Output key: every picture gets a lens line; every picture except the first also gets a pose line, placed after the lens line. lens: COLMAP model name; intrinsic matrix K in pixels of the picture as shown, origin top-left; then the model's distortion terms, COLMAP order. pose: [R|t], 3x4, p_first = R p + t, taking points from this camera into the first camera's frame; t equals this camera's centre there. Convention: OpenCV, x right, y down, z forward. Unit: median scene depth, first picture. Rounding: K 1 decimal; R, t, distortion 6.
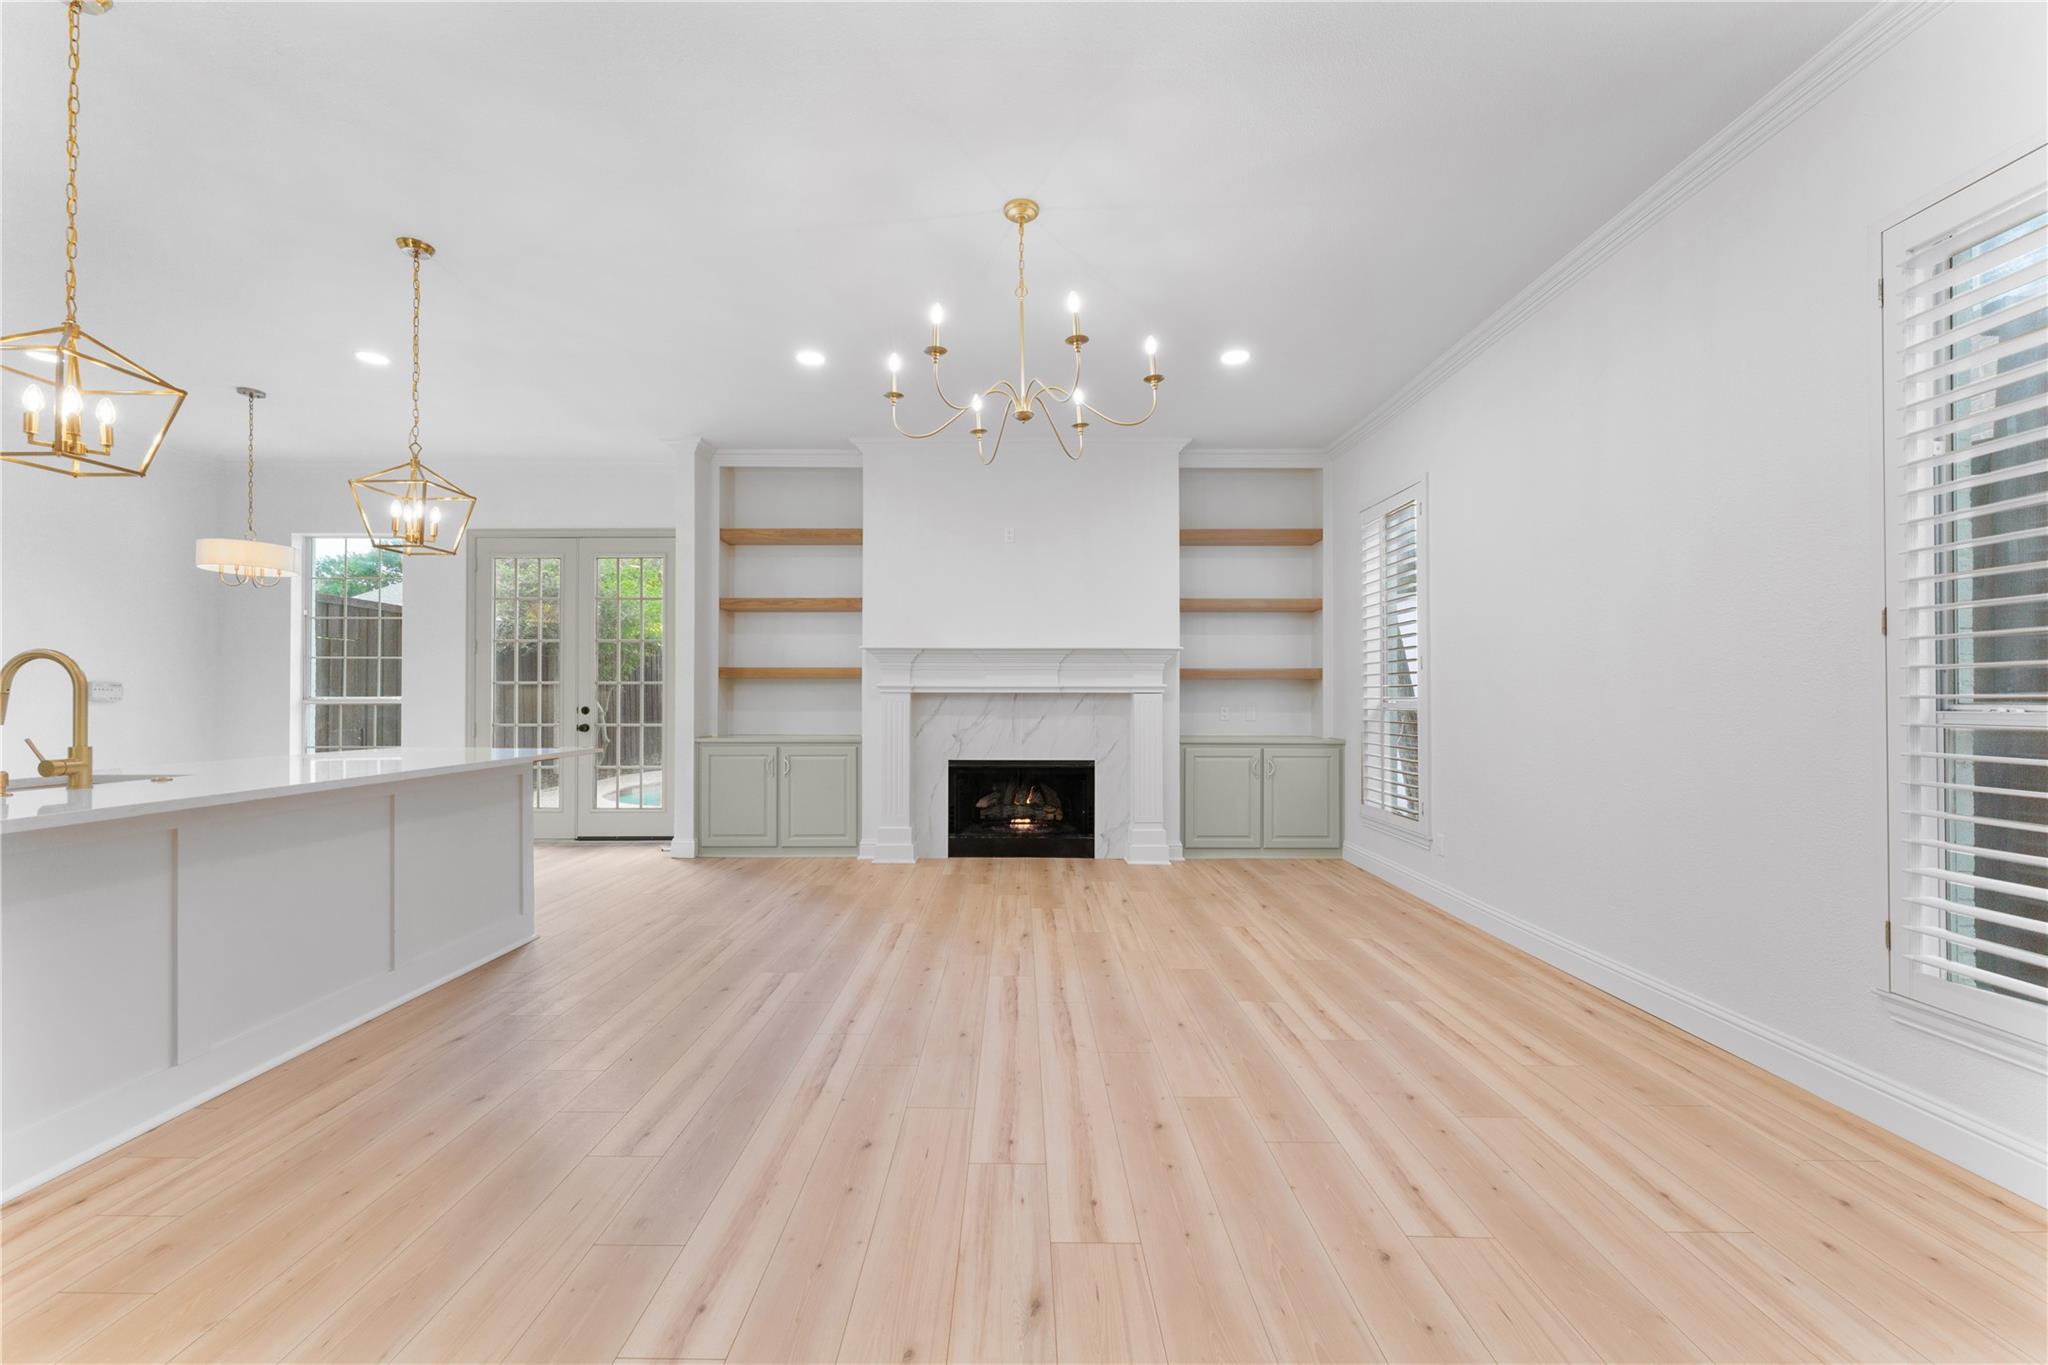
lens RADIAL K [[810.5, 0, 1015.9], [0, 810.5, 690.7], [0, 0, 1]] dist [0.000790, -0.000252]
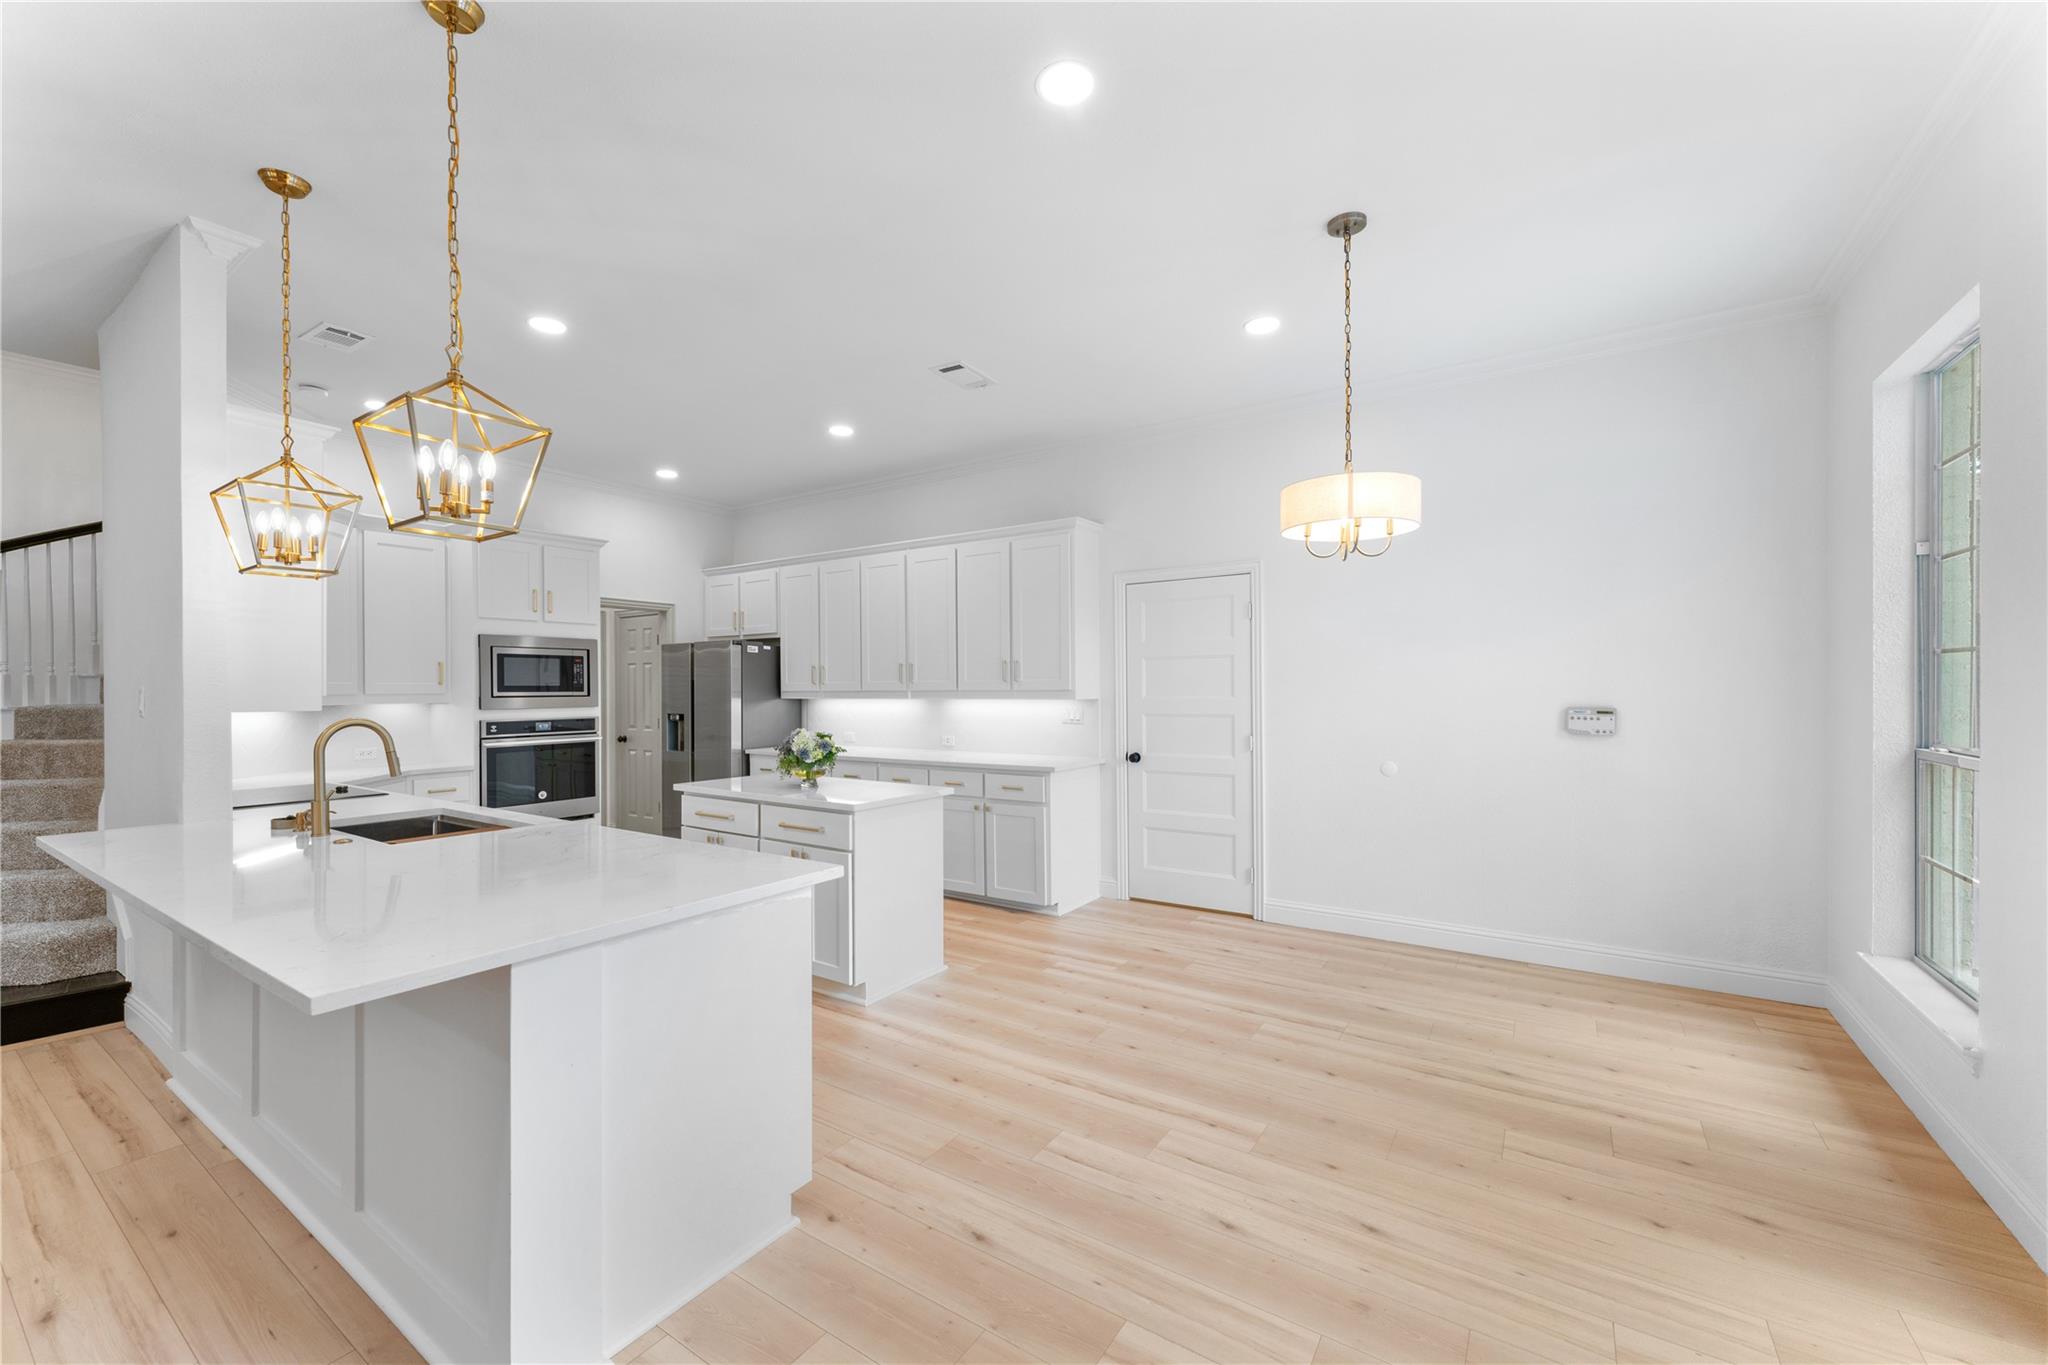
lens RADIAL K [[810.5, 0, 1015.9], [0, 810.5, 690.7], [0, 0, 1]] dist [0.000790, -0.000252]
pose [[-0.552942, 0.006866, -0.833191, -0.284927], [0.013703, 0.999906, -0.000854, -0.030865], [0.833107, -0.011889, -0.552984, 0.989207]]
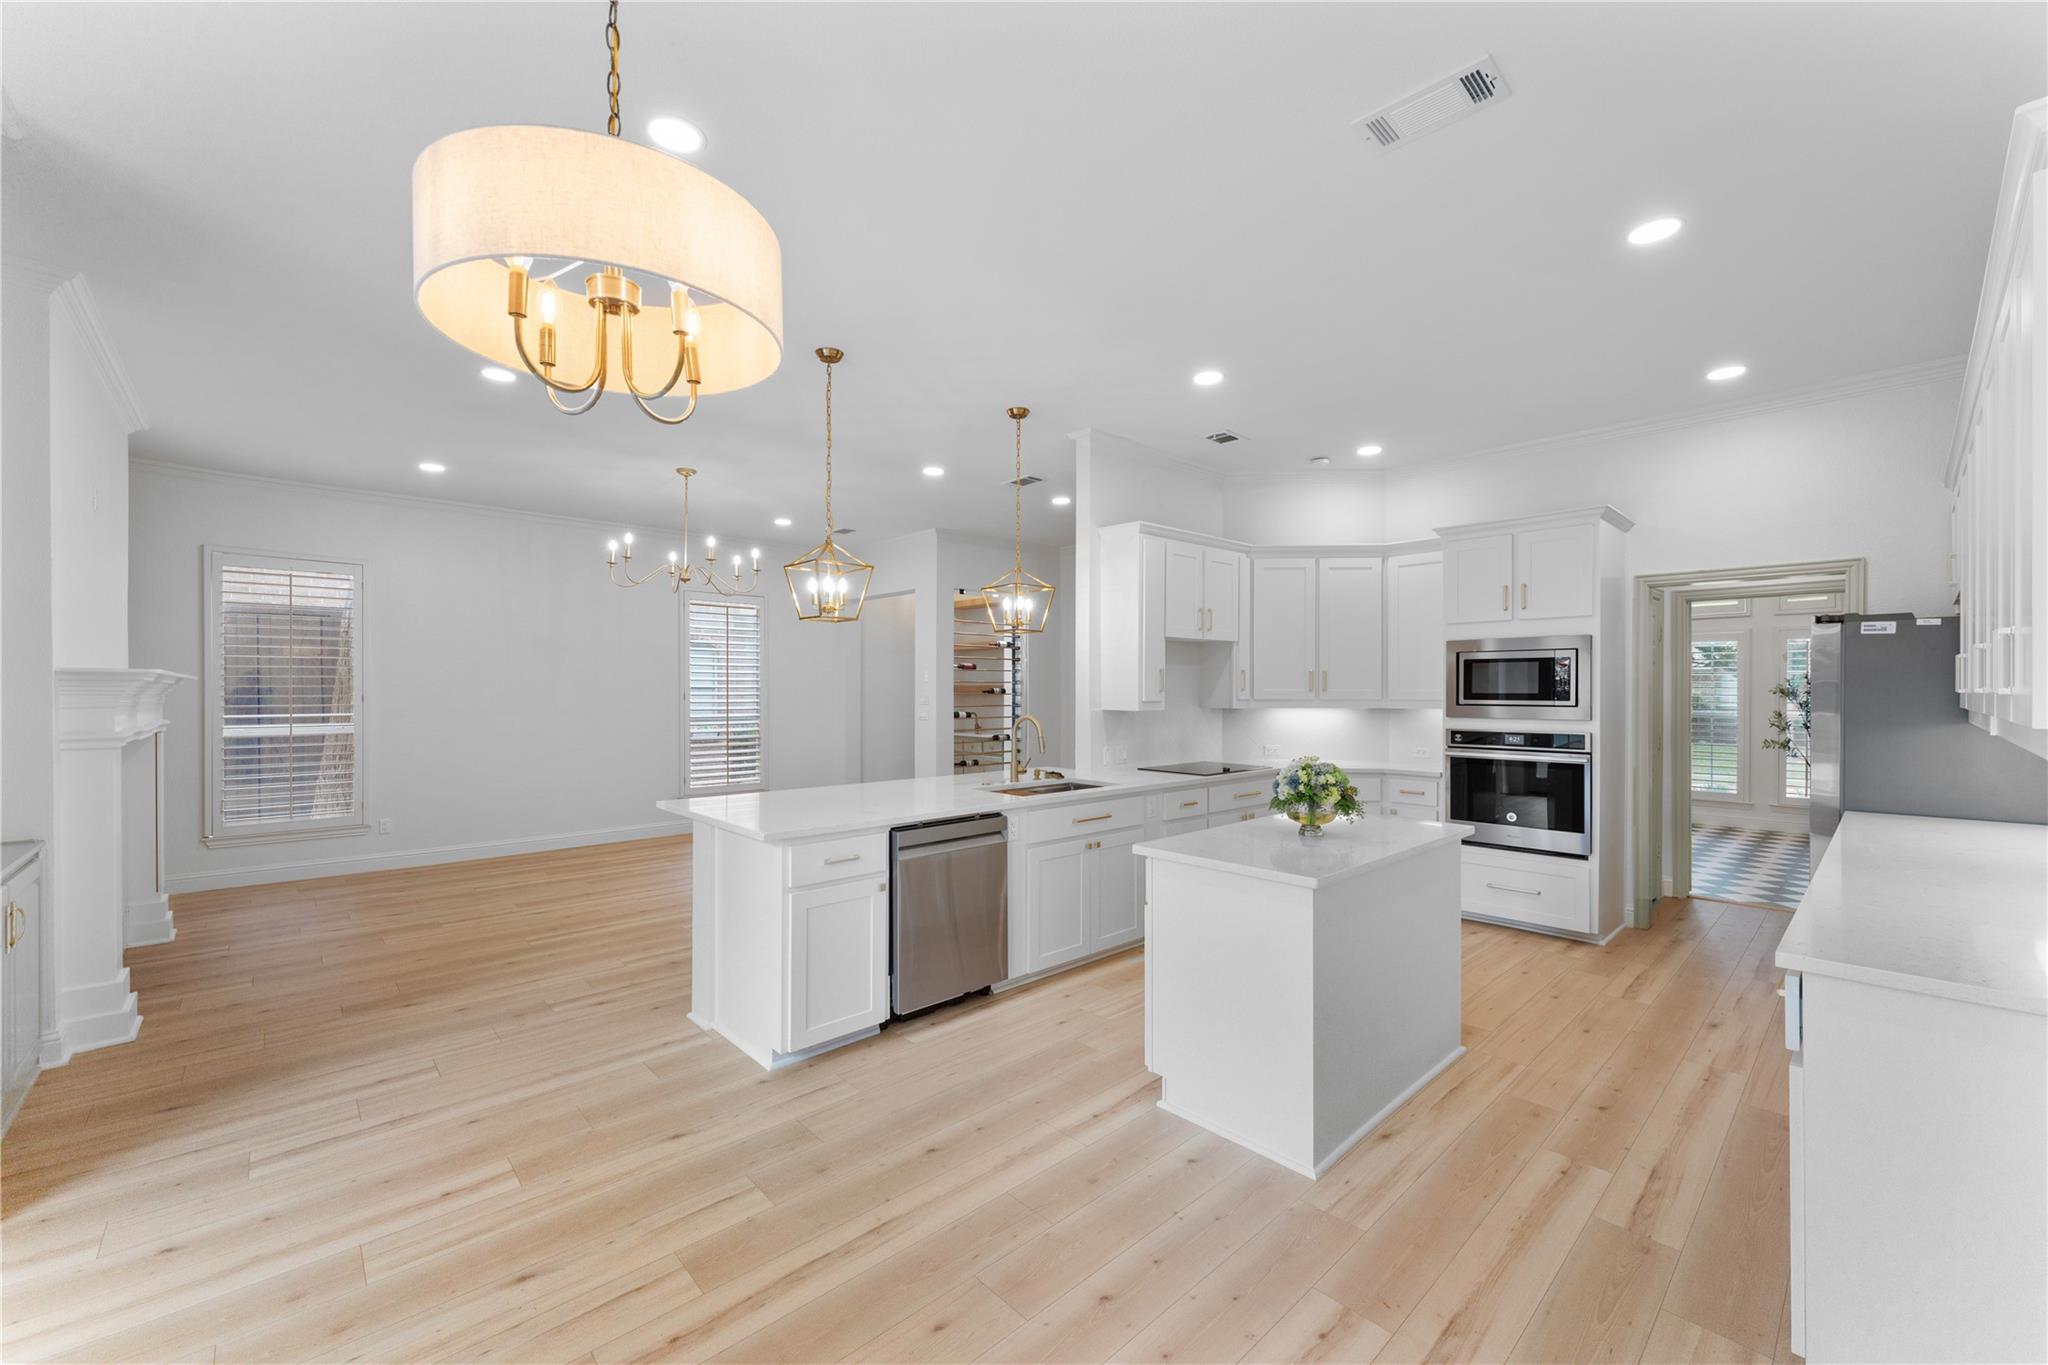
lens RADIAL K [[810.5, 0, 1015.9], [0, 810.5, 690.7], [0, 0, 1]] dist [0.000790, -0.000252]
pose [[-0.677759, -0.000544, 0.735284, -1.054590], [-0.006506, 0.999965, -0.005257, -0.040494], [-0.735255, -0.008347, -0.677739, 0.945632]]
